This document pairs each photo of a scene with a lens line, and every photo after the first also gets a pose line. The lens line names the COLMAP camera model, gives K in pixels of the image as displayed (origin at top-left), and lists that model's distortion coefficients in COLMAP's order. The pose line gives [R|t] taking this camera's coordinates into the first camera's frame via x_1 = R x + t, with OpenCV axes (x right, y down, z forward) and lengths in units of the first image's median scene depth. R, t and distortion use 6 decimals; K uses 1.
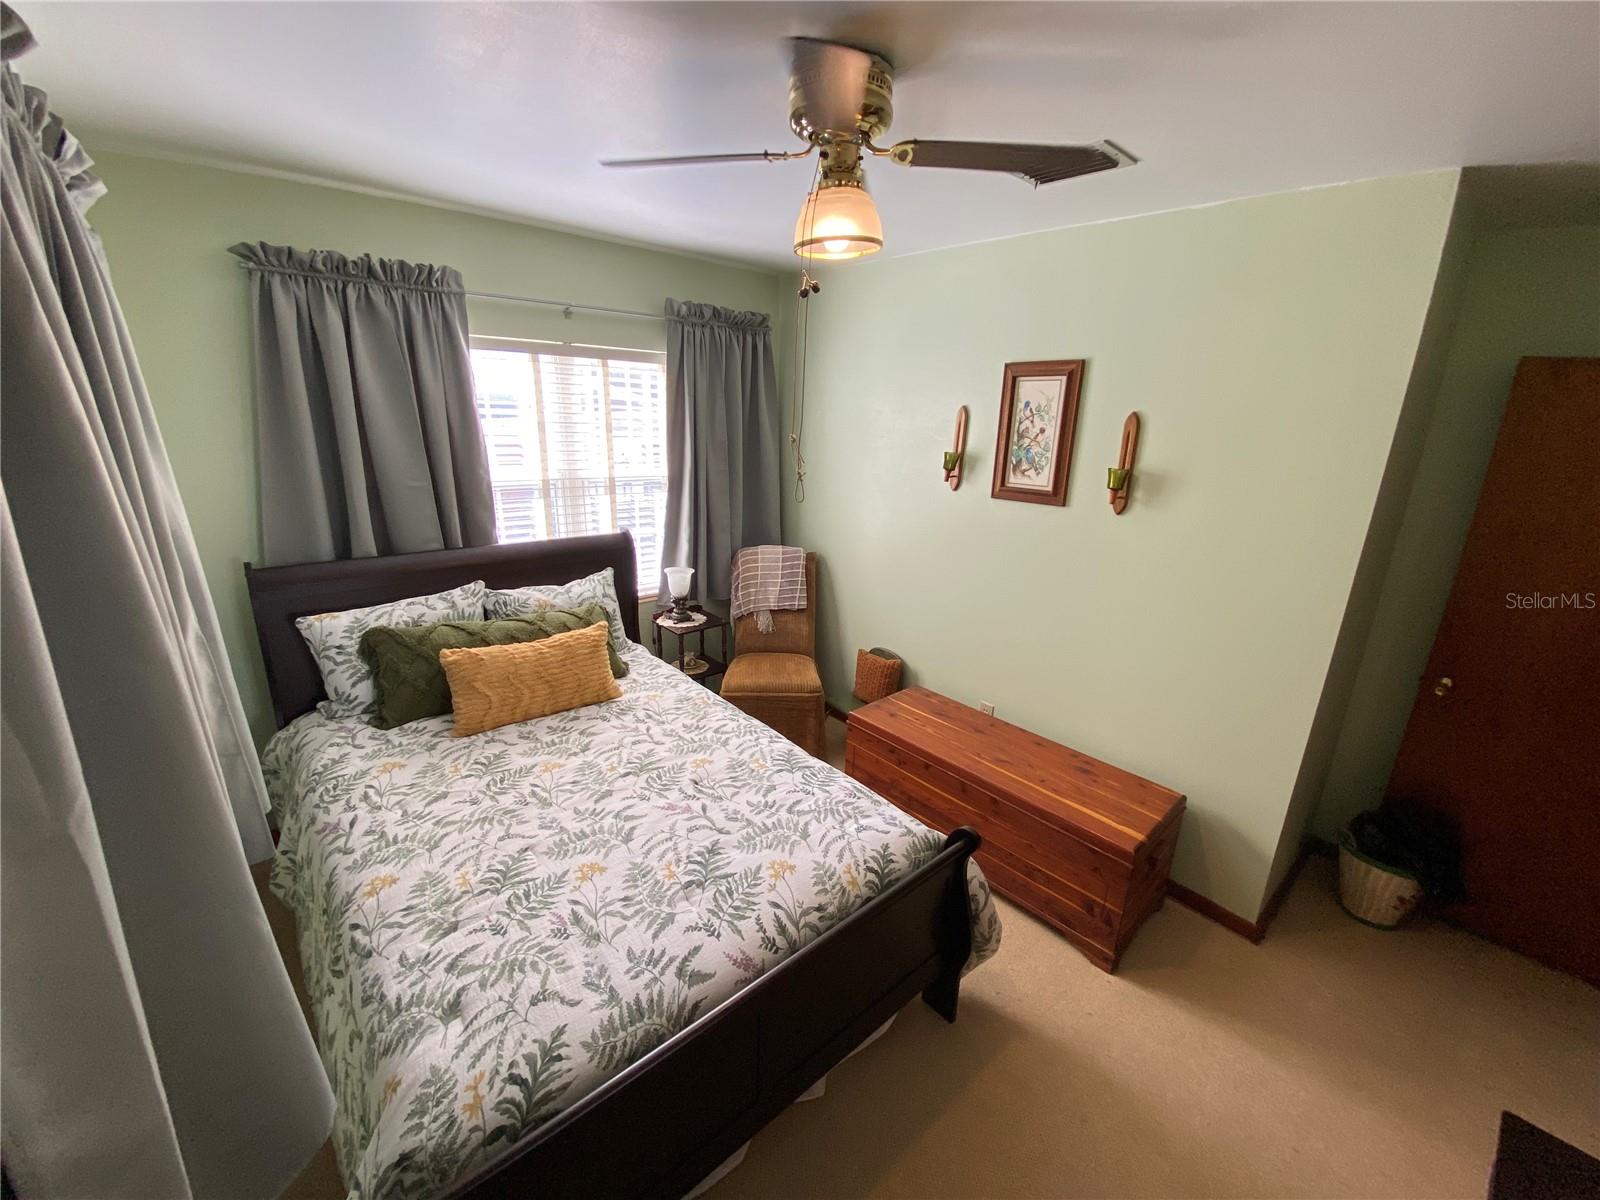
lens RADIAL K [[651.3, 0, 795.1], [0, 651.3, 602.5], [0, 0, 1]] dist [0.016973, -0.019411]
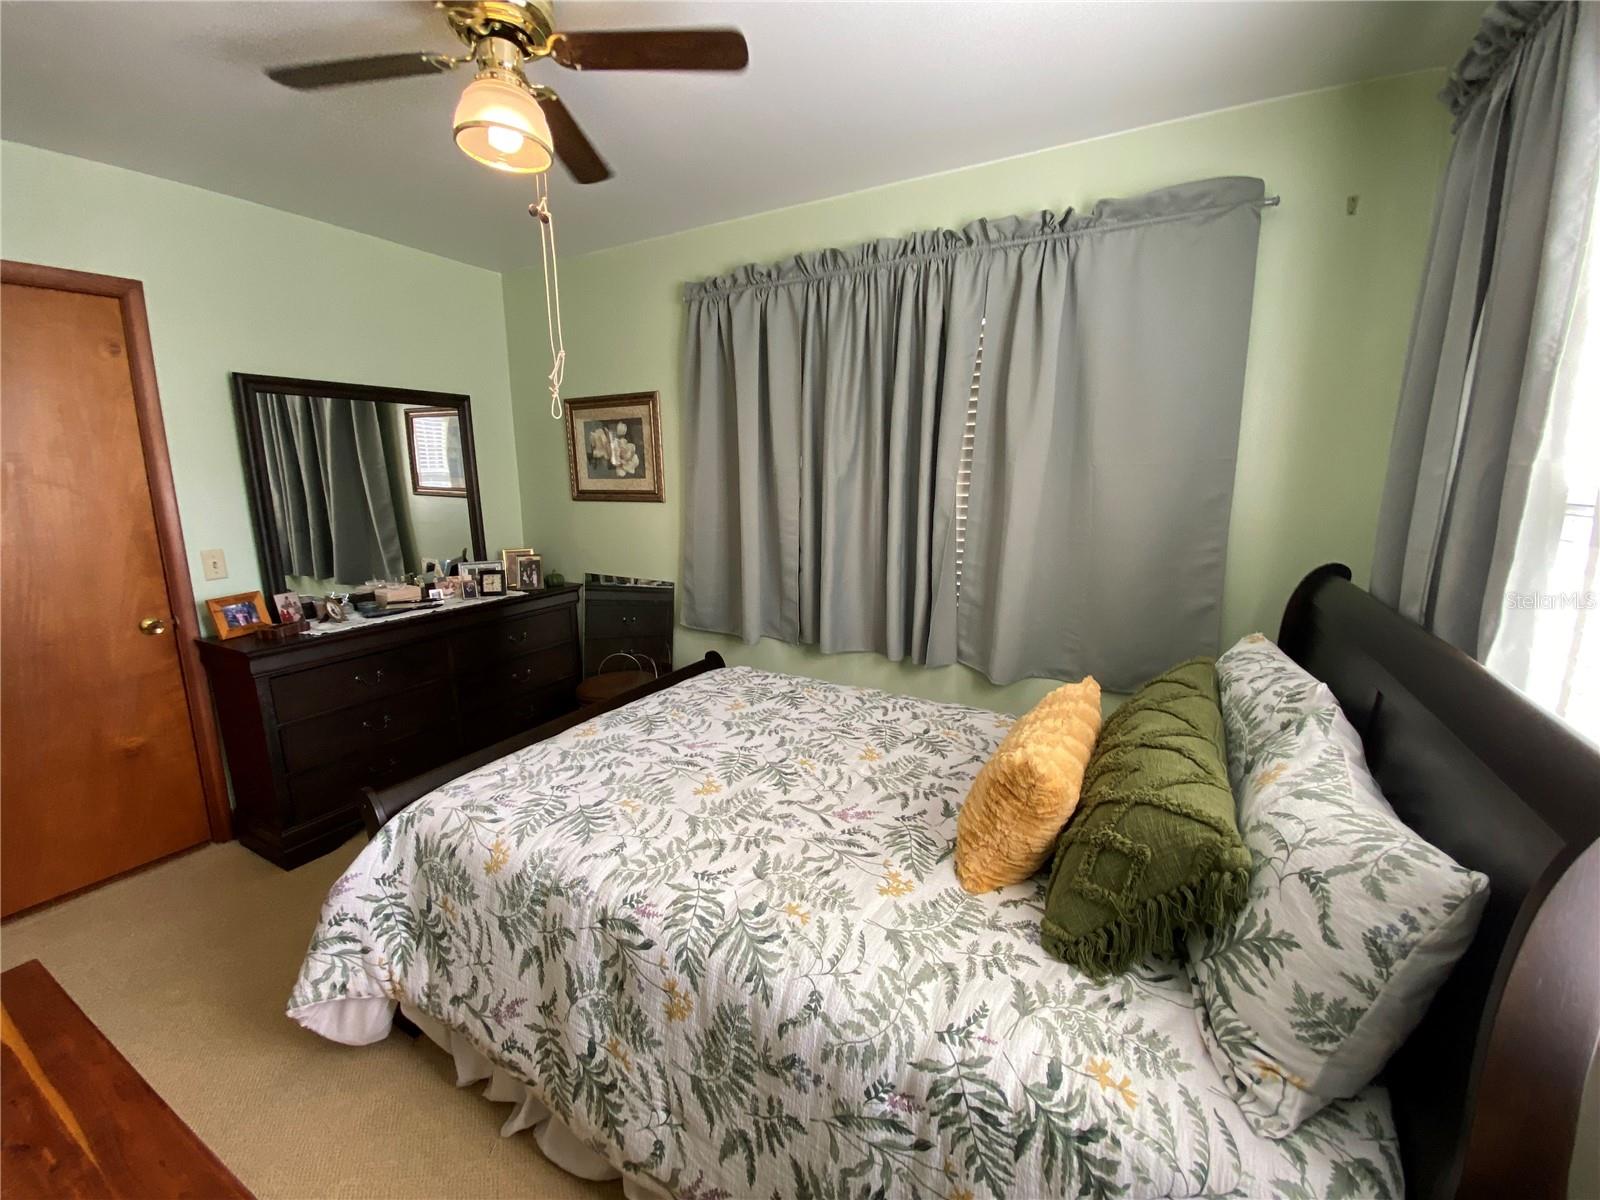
lens RADIAL K [[620.5, 0, 800.0], [0, 620.5, 600.0], [0, 0, 1]] dist [0.016013, -0.015776]
pose [[-0.936205, 0.036403, -0.349564, 0.001383], [-0.133341, 0.883467, 0.449118, -0.263915], [0.325177, 0.467078, -0.822252, 1.390321]]
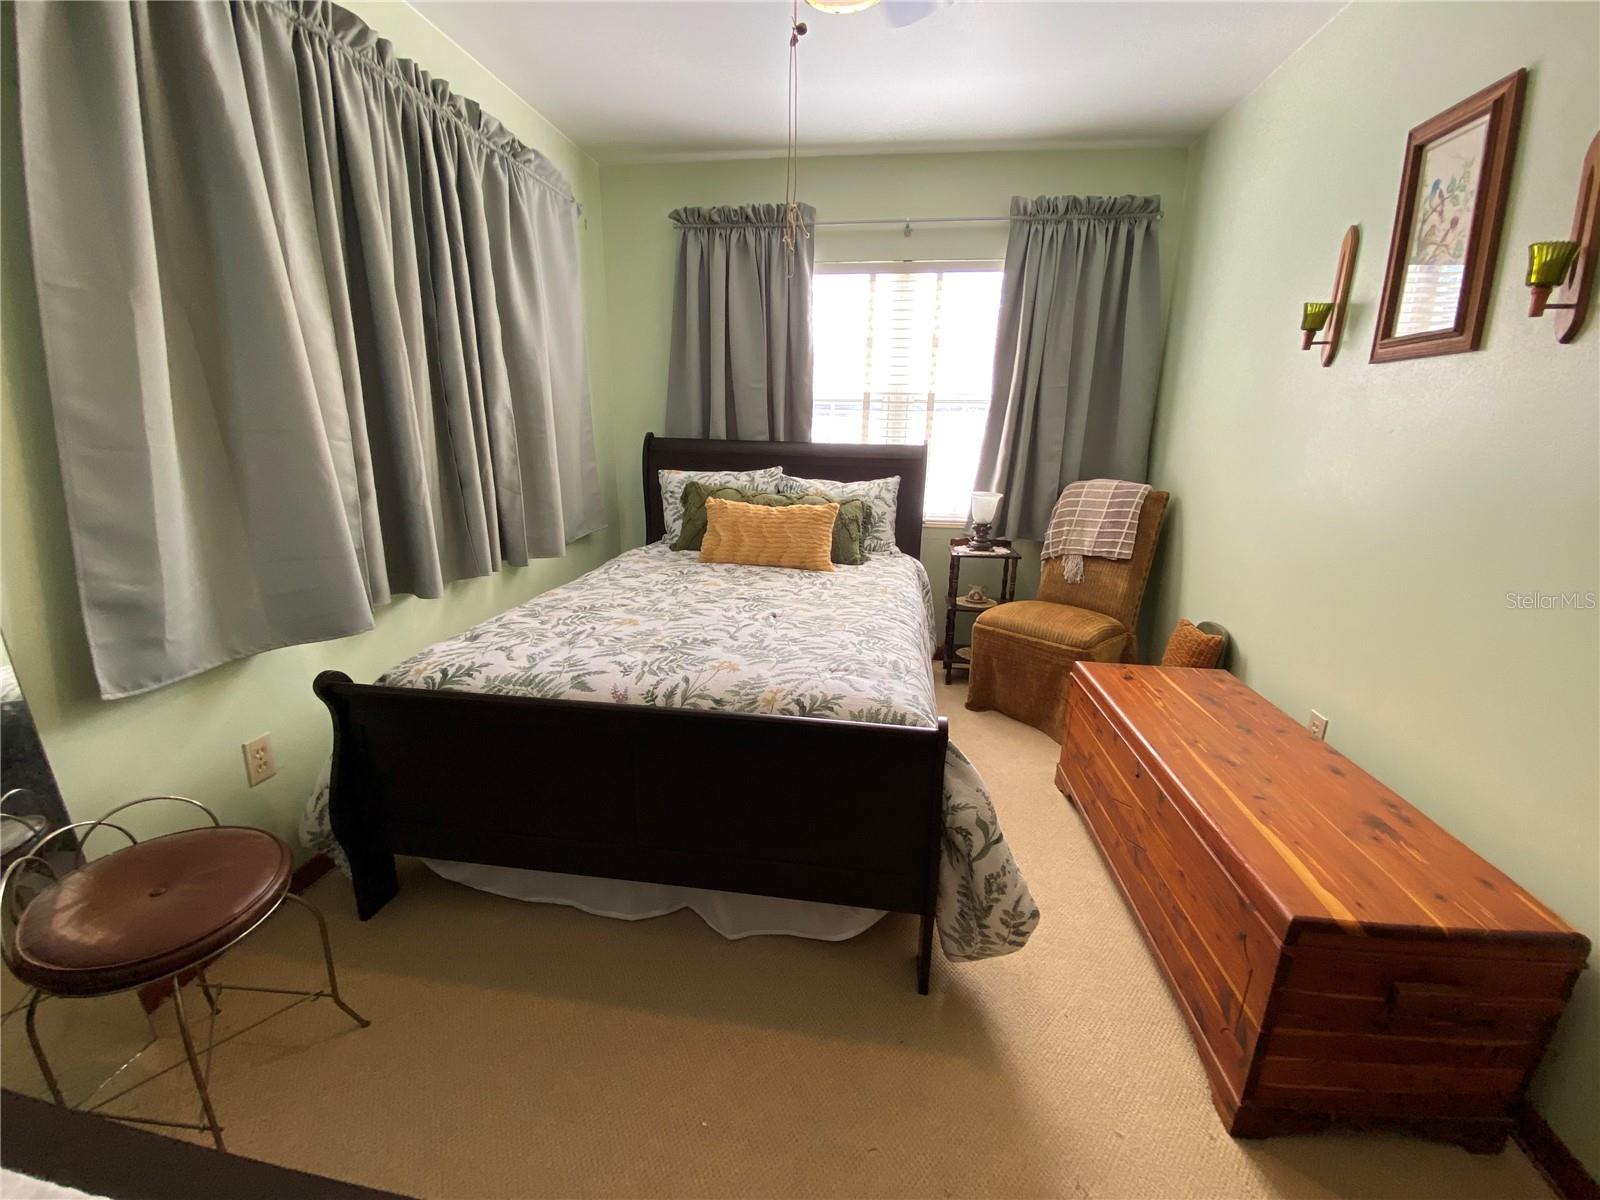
lens RADIAL K [[651.3, 0, 795.1], [0, 651.3, 602.5], [0, 0, 1]] dist [0.016973, -0.019411]
pose [[0.647236, 0.179148, -0.740940, 0.537107], [-0.221720, 0.974211, 0.041869, 0.178783], [0.729333, 0.137182, 0.670265, 0.289106]]
